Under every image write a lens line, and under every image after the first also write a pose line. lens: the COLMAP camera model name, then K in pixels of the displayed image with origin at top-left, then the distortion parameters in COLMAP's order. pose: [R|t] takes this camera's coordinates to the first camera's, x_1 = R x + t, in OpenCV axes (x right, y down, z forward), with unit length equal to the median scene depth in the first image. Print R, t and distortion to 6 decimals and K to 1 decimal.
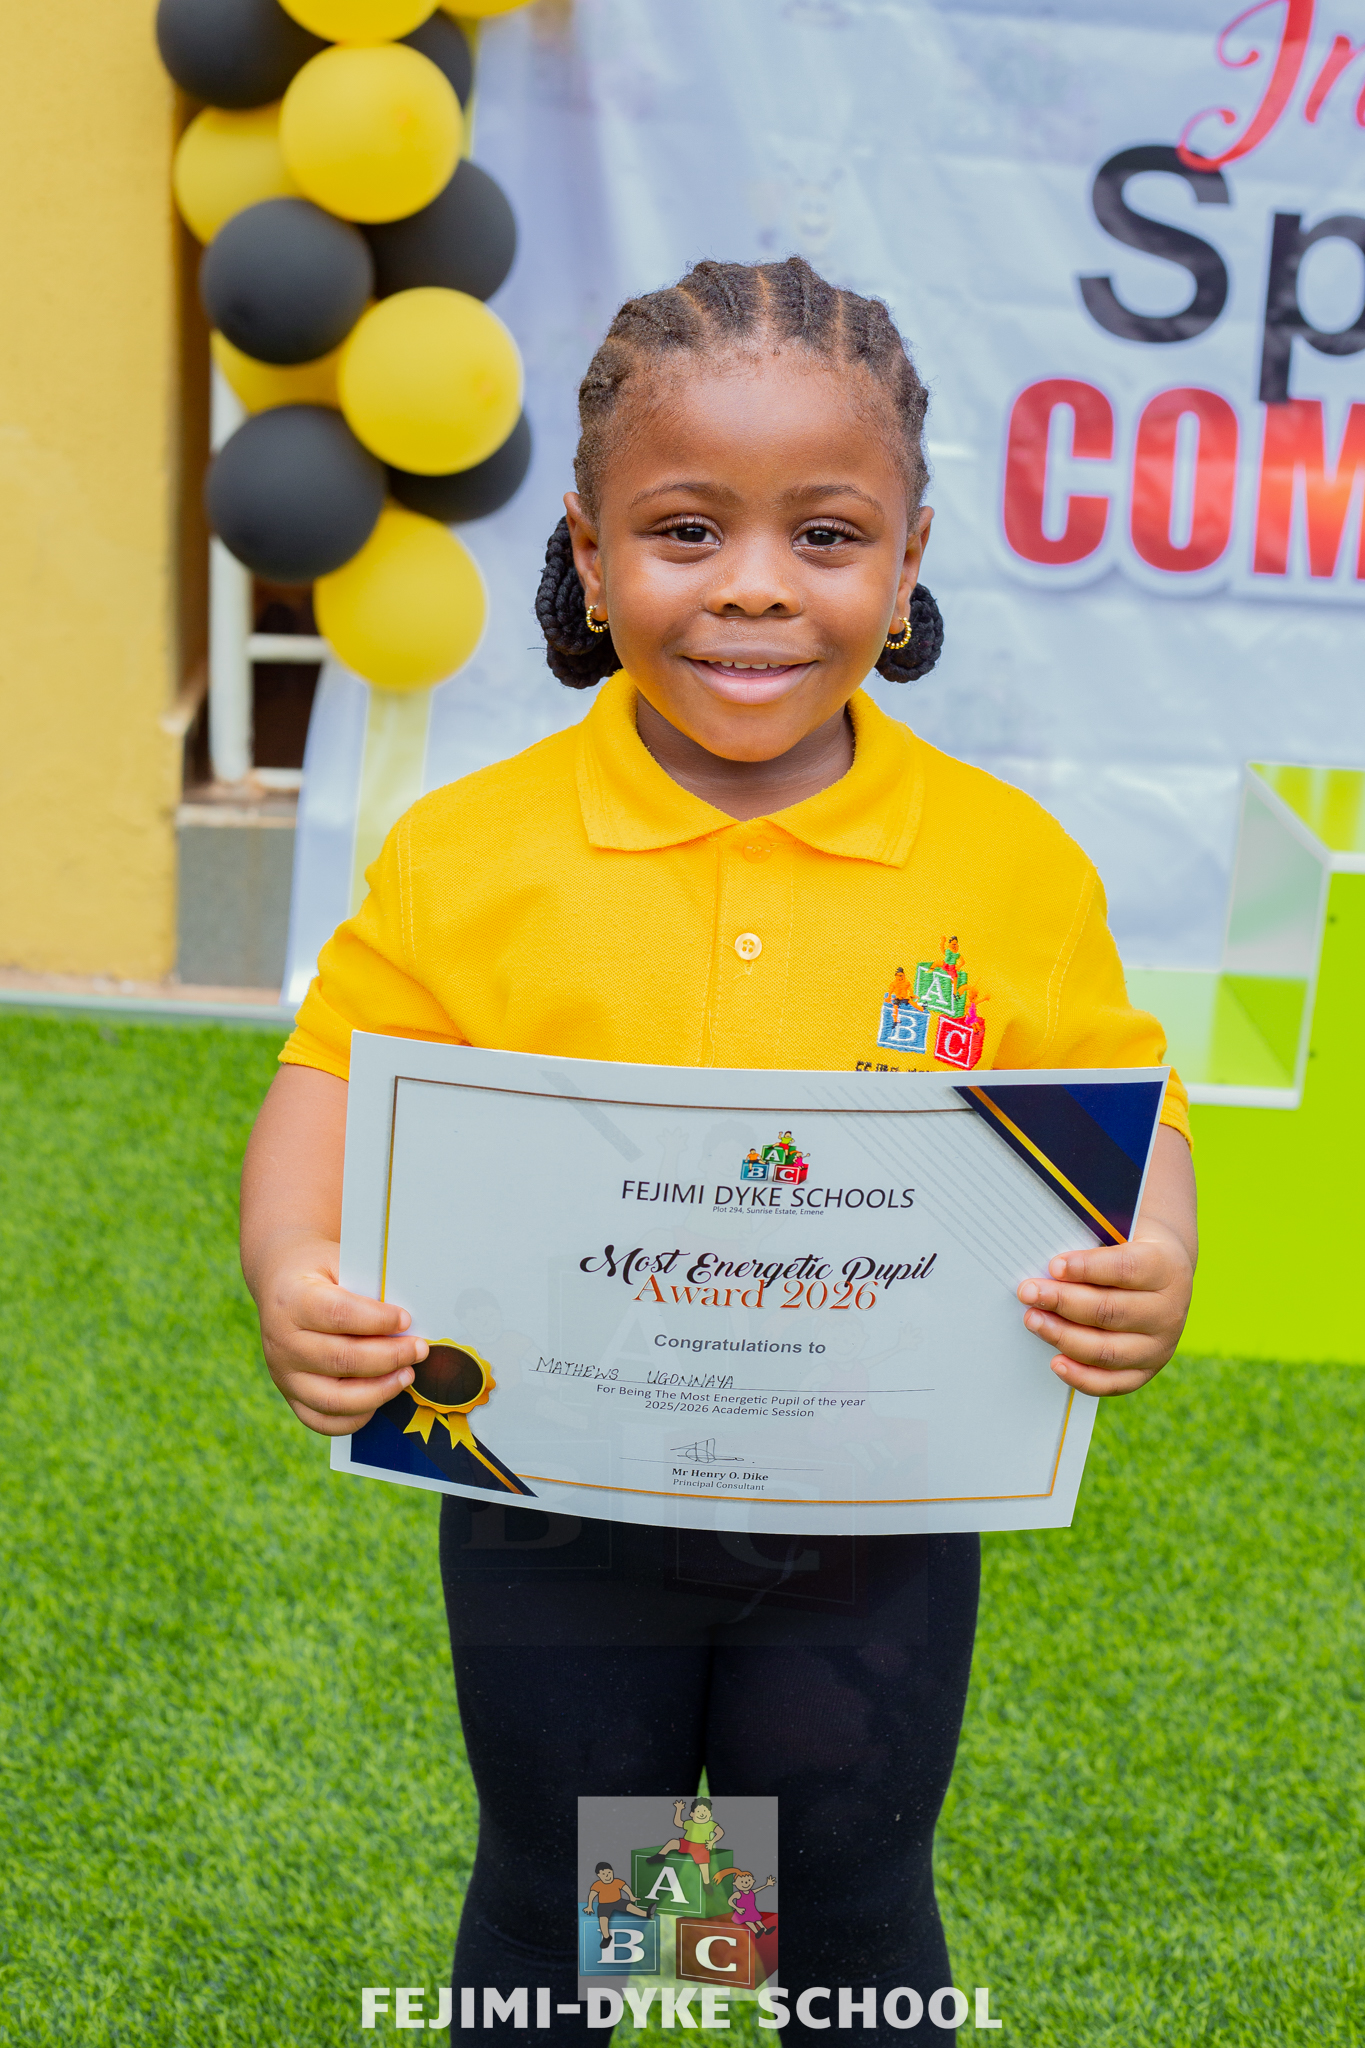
lens RADIAL K [[3040.2, 0, 674.3], [0, 3040.2, 1008.5], [0, 0, 1]] dist [-0.104057, -0.076544]
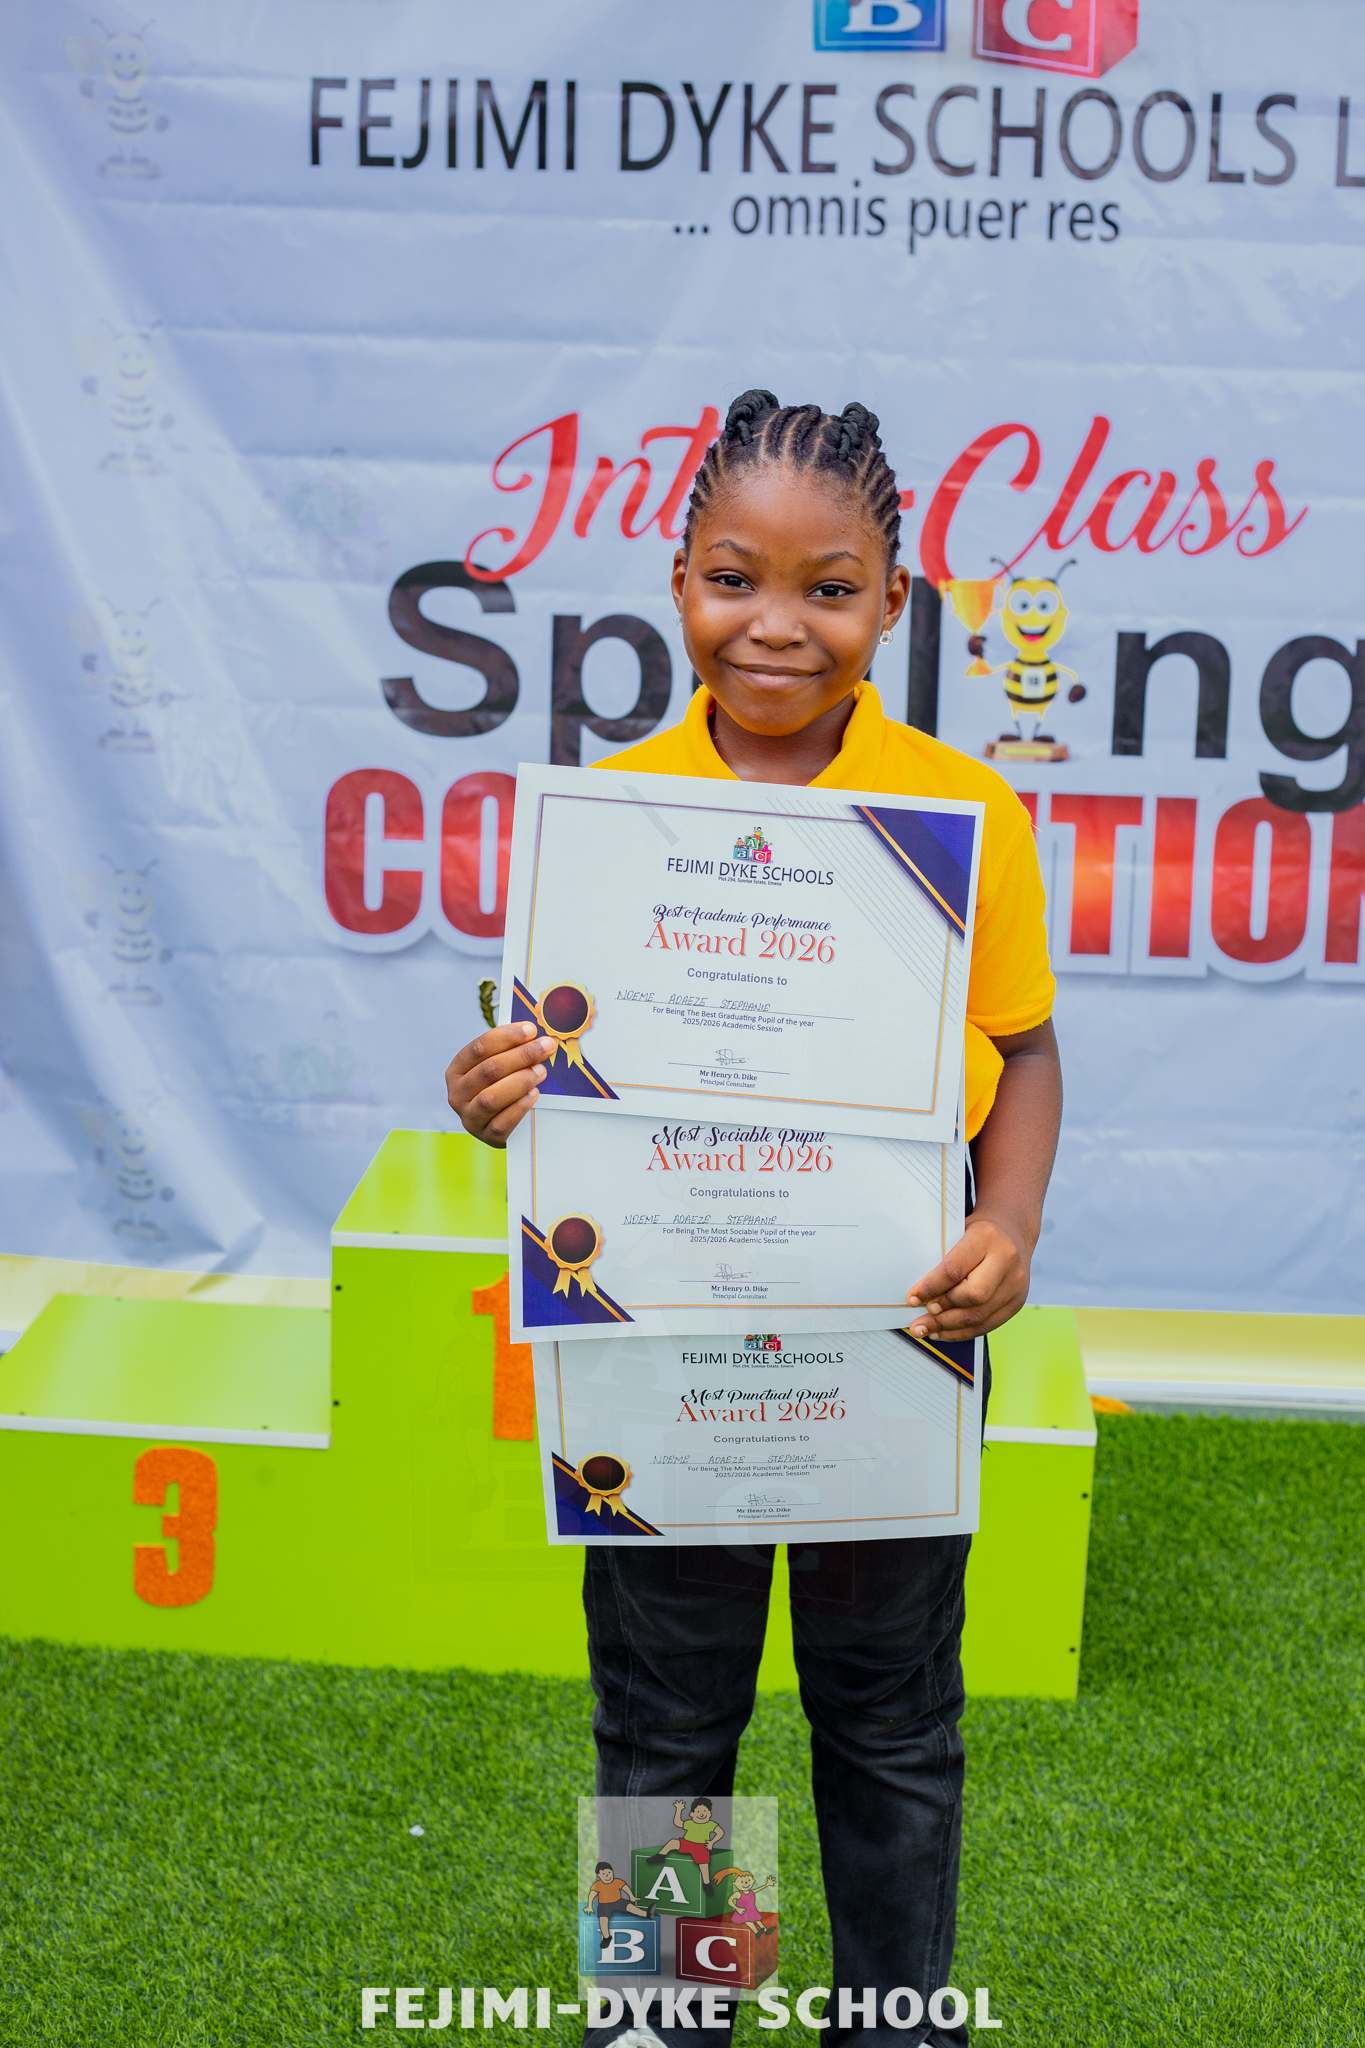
lens RADIAL K [[2971.8, 0, 681.2], [0, 2971.8, 1033.4], [0, 0, 1]] dist [-0.110266, -0.036288]
pose [[0.995896, -0.013600, -0.089477, 0.348614], [0.008763, 0.998490, -0.054226, -0.049610], [0.090080, 0.053220, 0.994512, -0.091274]]
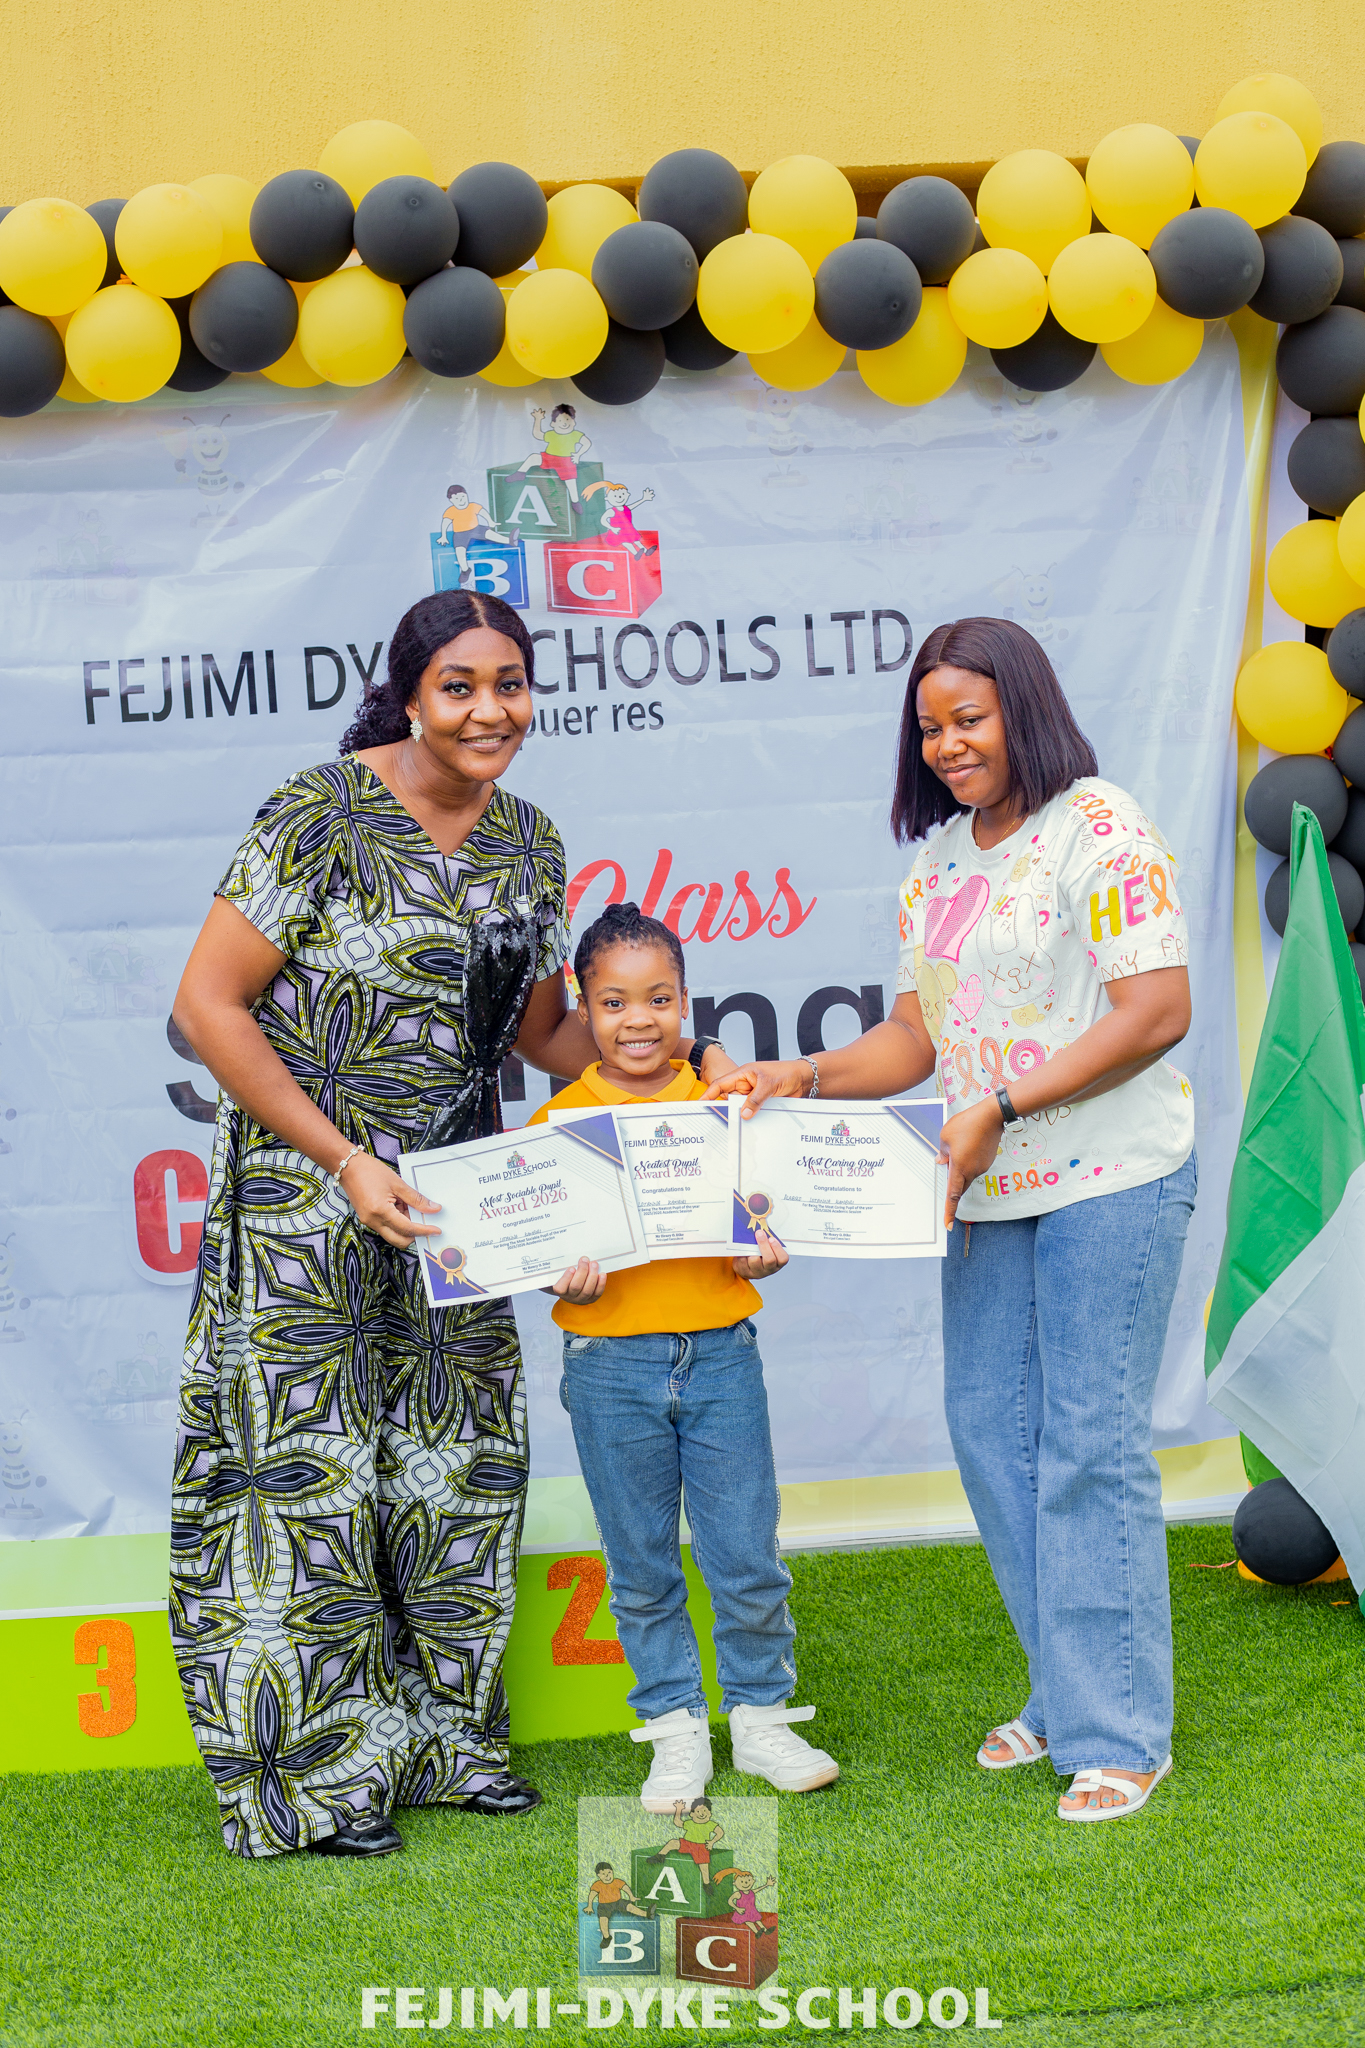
lens RADIAL K [[2939.6, 0, 678.1], [0, 2939.6, 1024.9], [0, 0, 1]] dist [-0.089880, -0.098484]
pose [[0.991639, -0.122381, 0.040932, 0.341478], [0.127863, 0.974642, -0.183643, 0.037956], [-0.017420, 0.187341, 0.982140, -0.500106]]
